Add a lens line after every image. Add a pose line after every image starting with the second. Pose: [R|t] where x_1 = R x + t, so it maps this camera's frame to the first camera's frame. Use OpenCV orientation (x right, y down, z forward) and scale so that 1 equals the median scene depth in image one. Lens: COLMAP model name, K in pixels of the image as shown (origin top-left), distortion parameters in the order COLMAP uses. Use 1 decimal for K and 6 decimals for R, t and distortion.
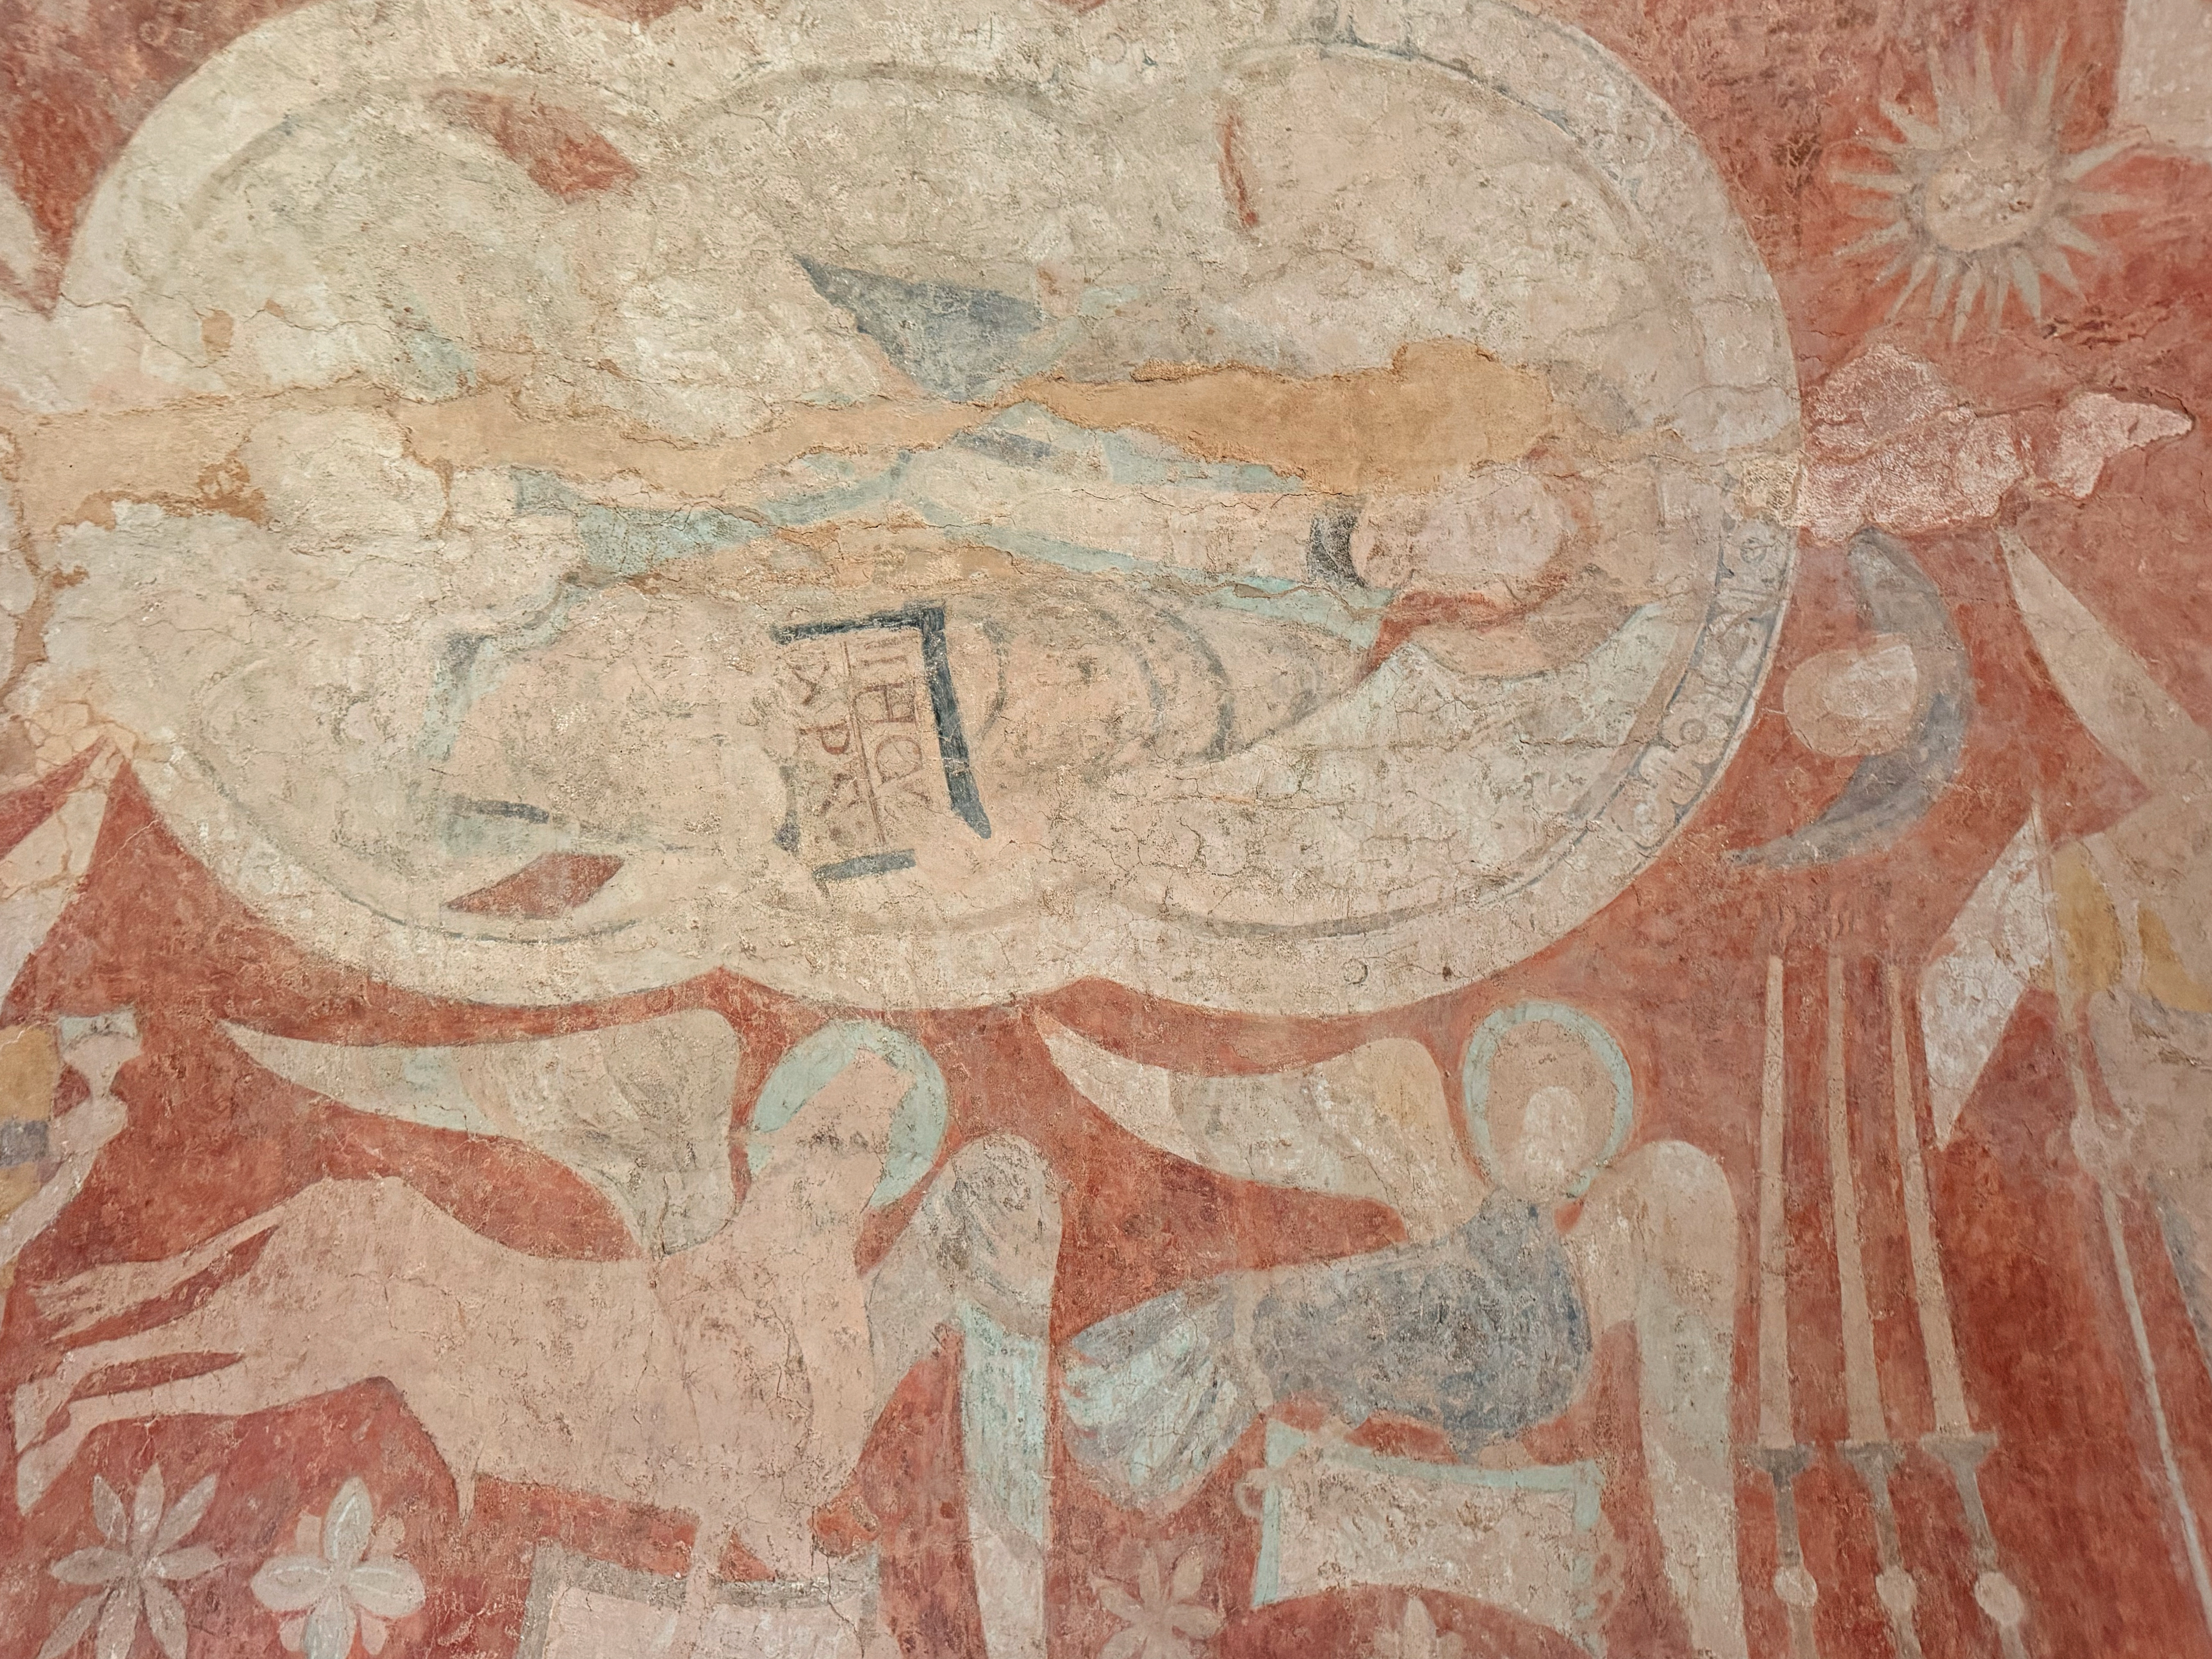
lens RADIAL K [[1642.8, 0, 1102.4], [0, 1642.8, 825.1], [0, 0, 1]] dist [0.013067, -0.020008]
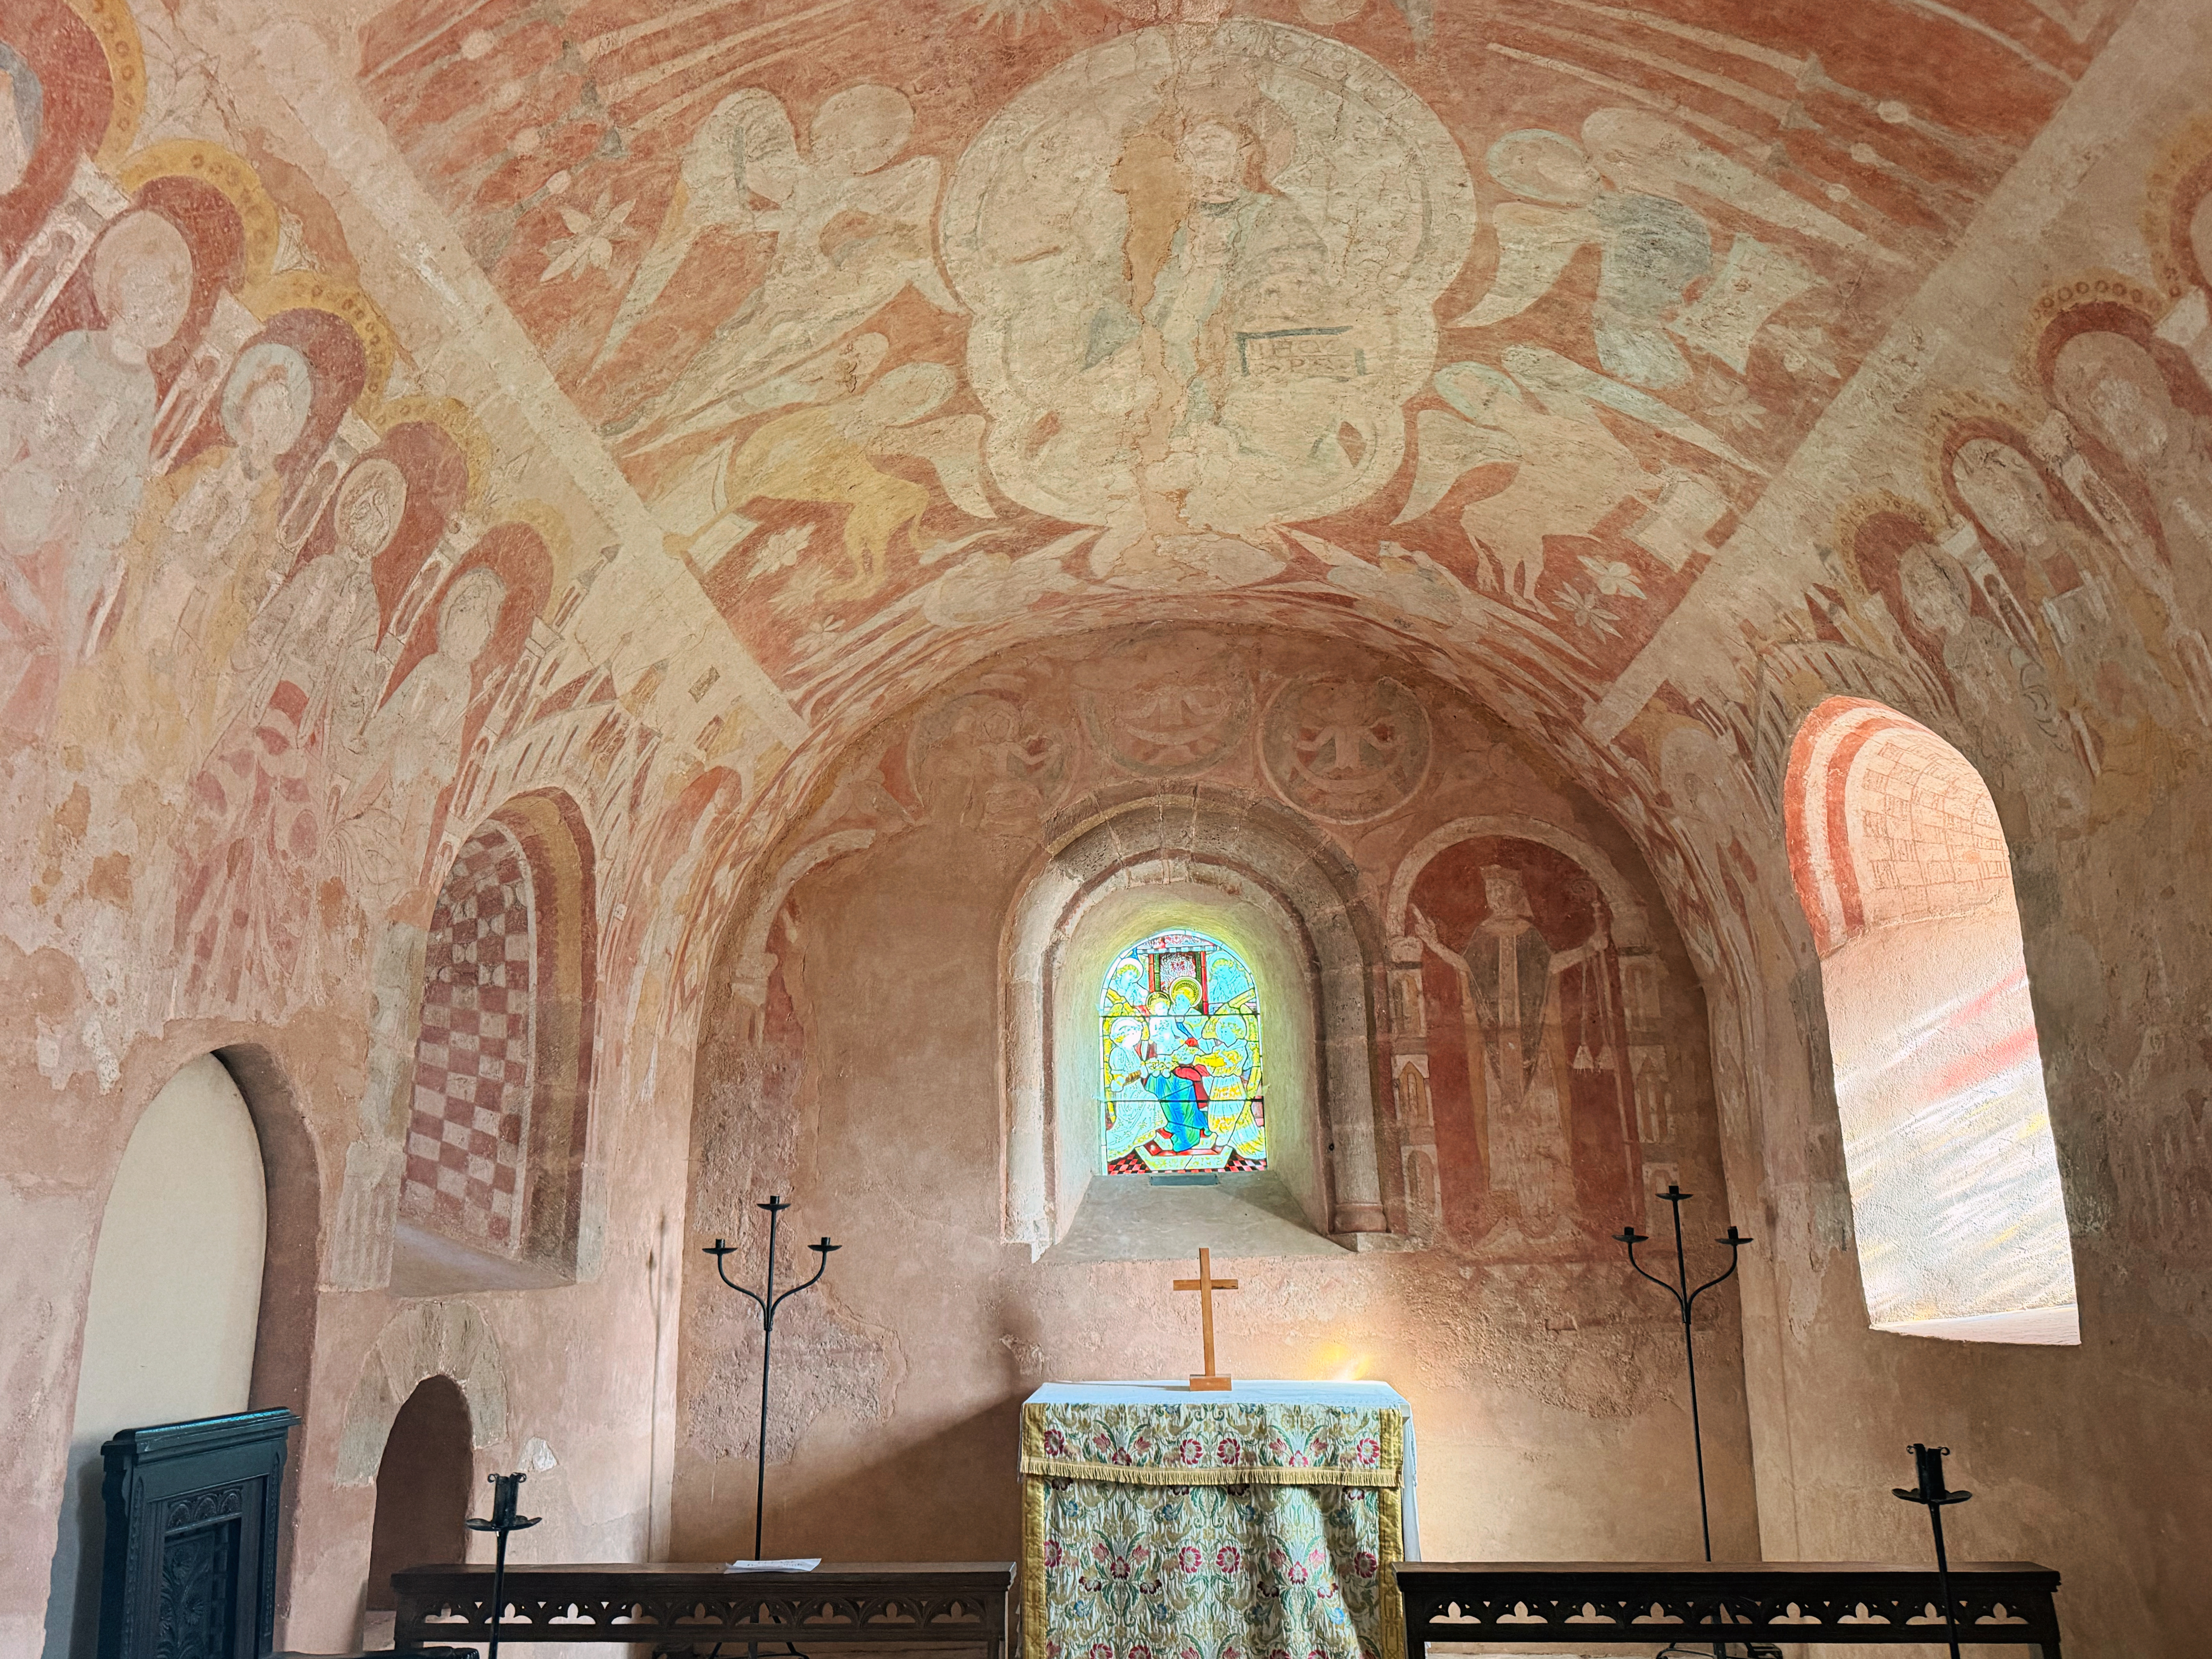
lens RADIAL K [[1559.7, 0, 1105.0], [0, 1559.7, 835.6], [0, 0, 1]] dist [0.151291, -0.262439]
pose [[-0.022071, -0.318390, -0.947703, 1.678528], [0.972873, 0.211507, -0.093715, 0.027501], [0.230284, -0.924063, 0.305085, -0.253009]]
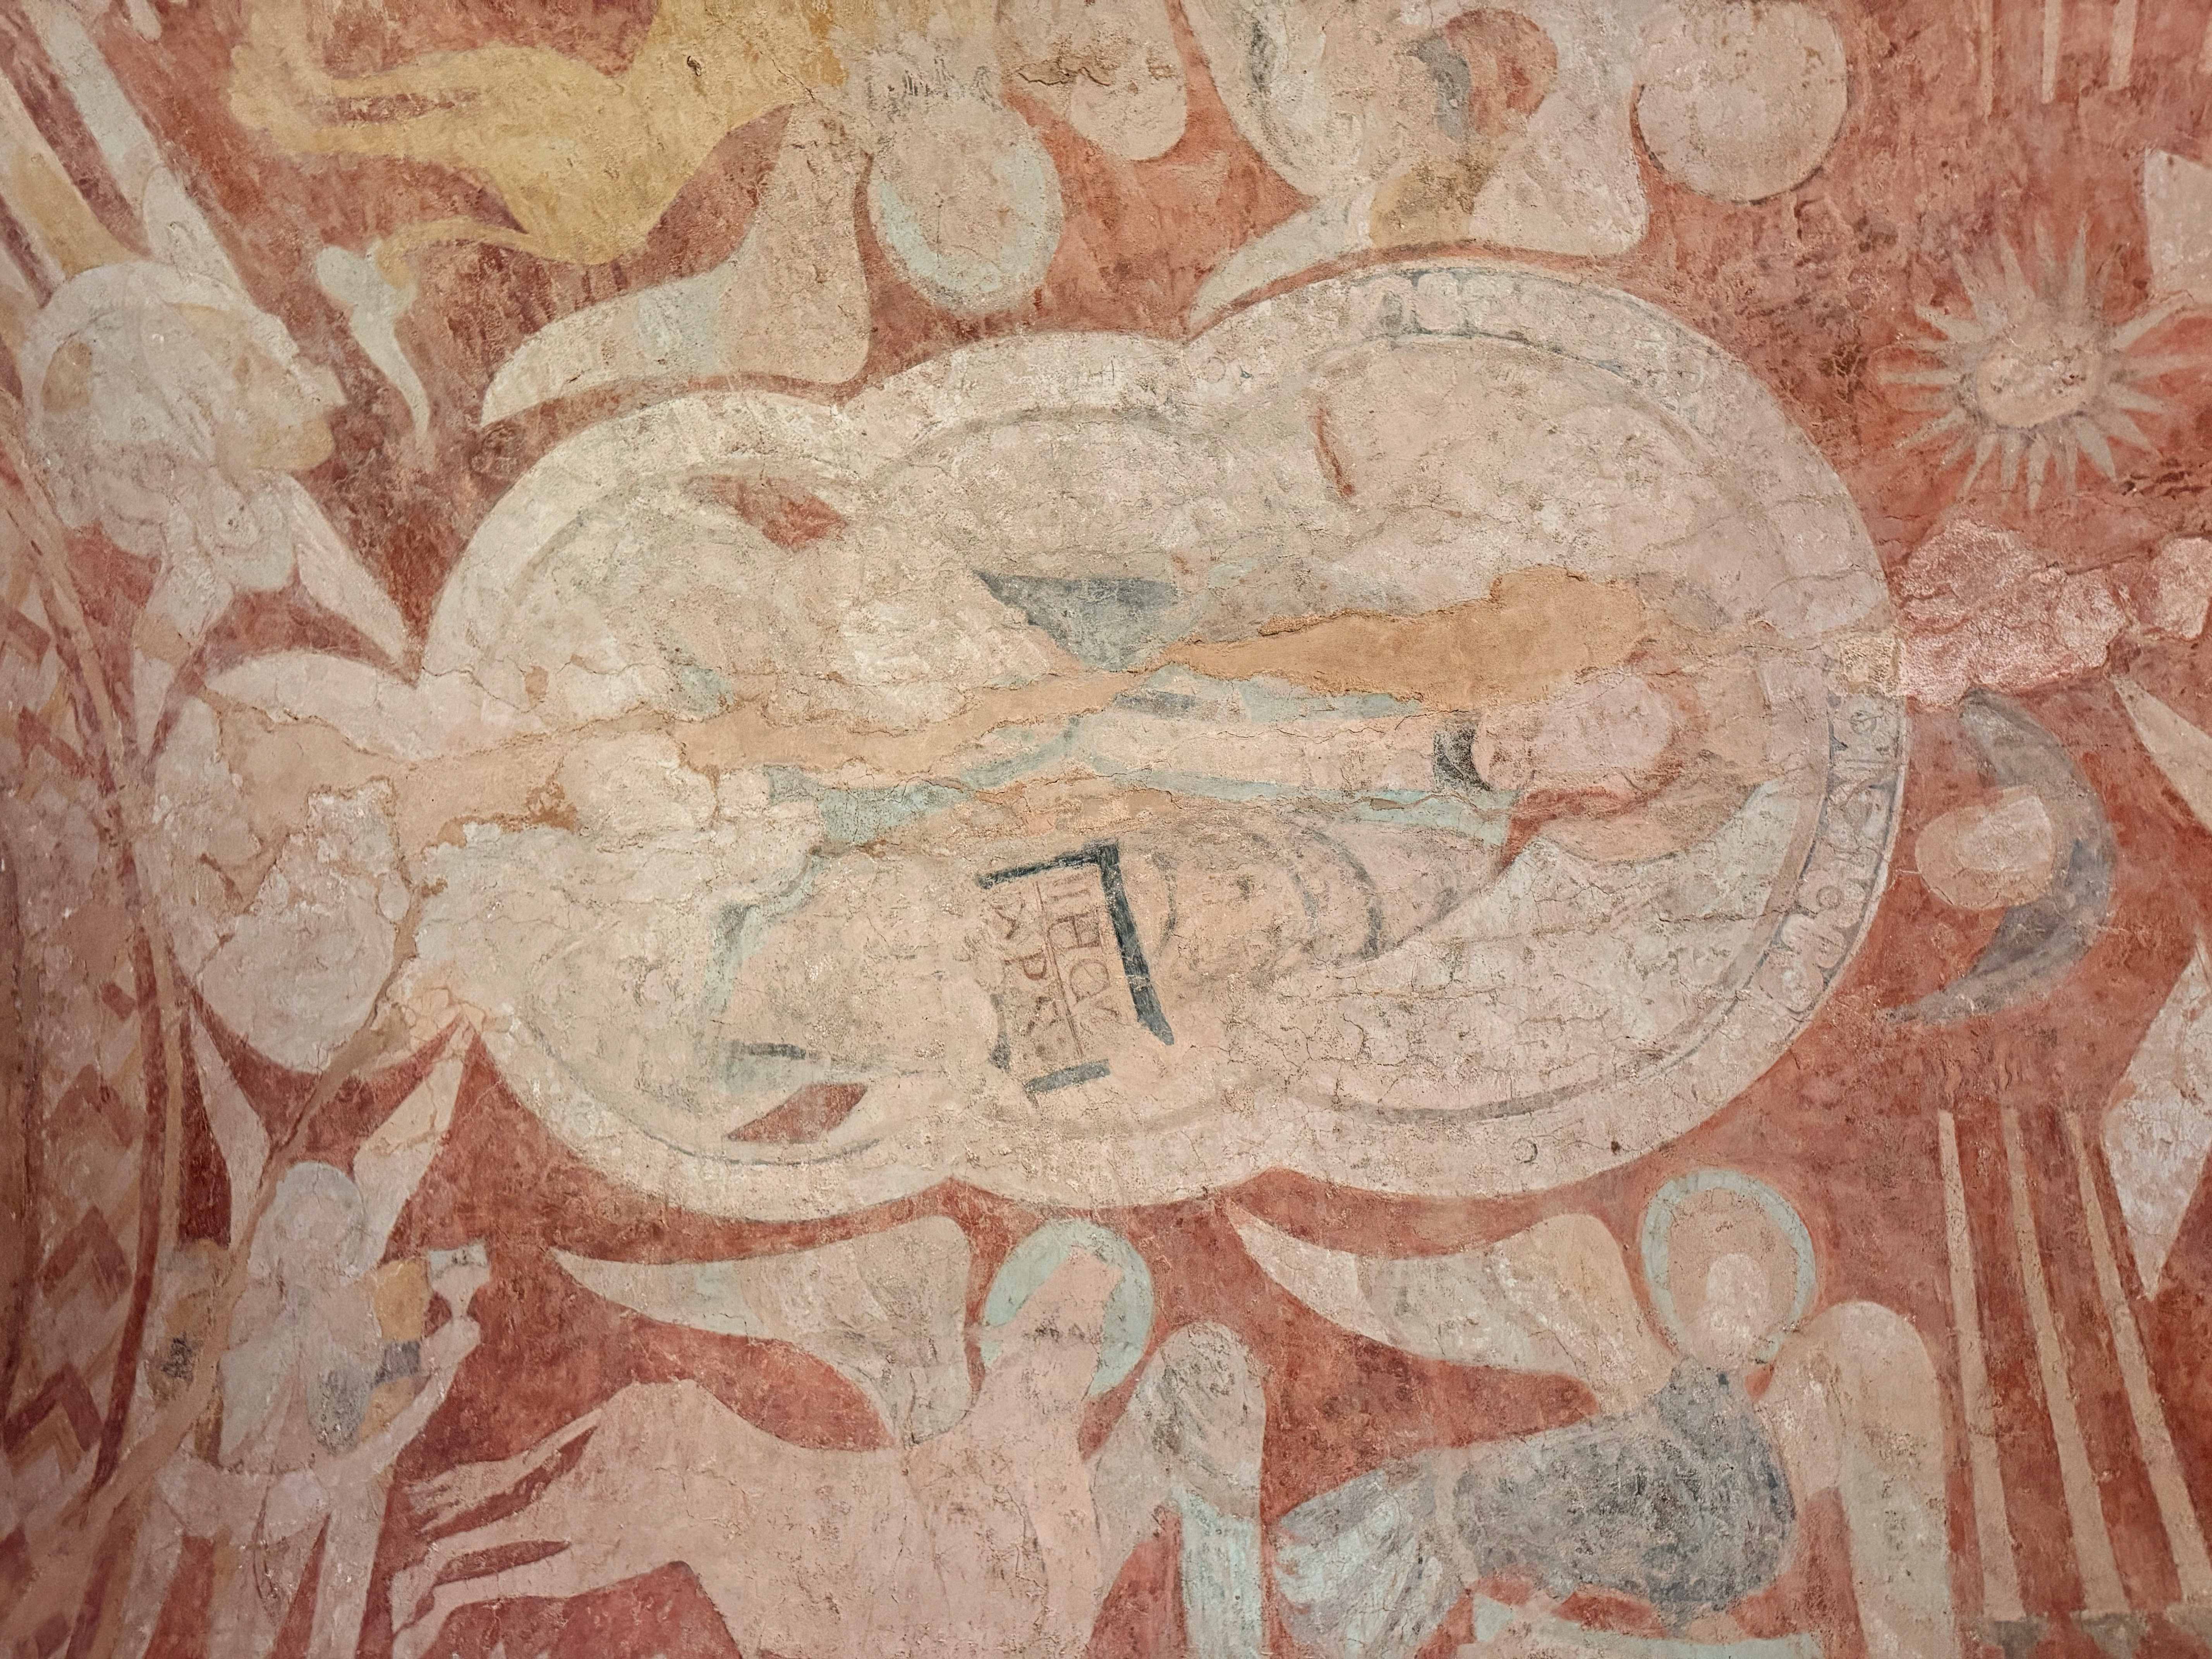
lens RADIAL K [[1558.0, 0, 1114.8], [0, 1558.0, 842.8], [0, 0, 1]] dist [0.005595, -0.009390]
pose [[0.979131, -0.092869, -0.180768, 0.100778], [0.067161, 0.987371, -0.143483, 0.020947], [0.191811, 0.128348, 0.973003, -0.056535]]
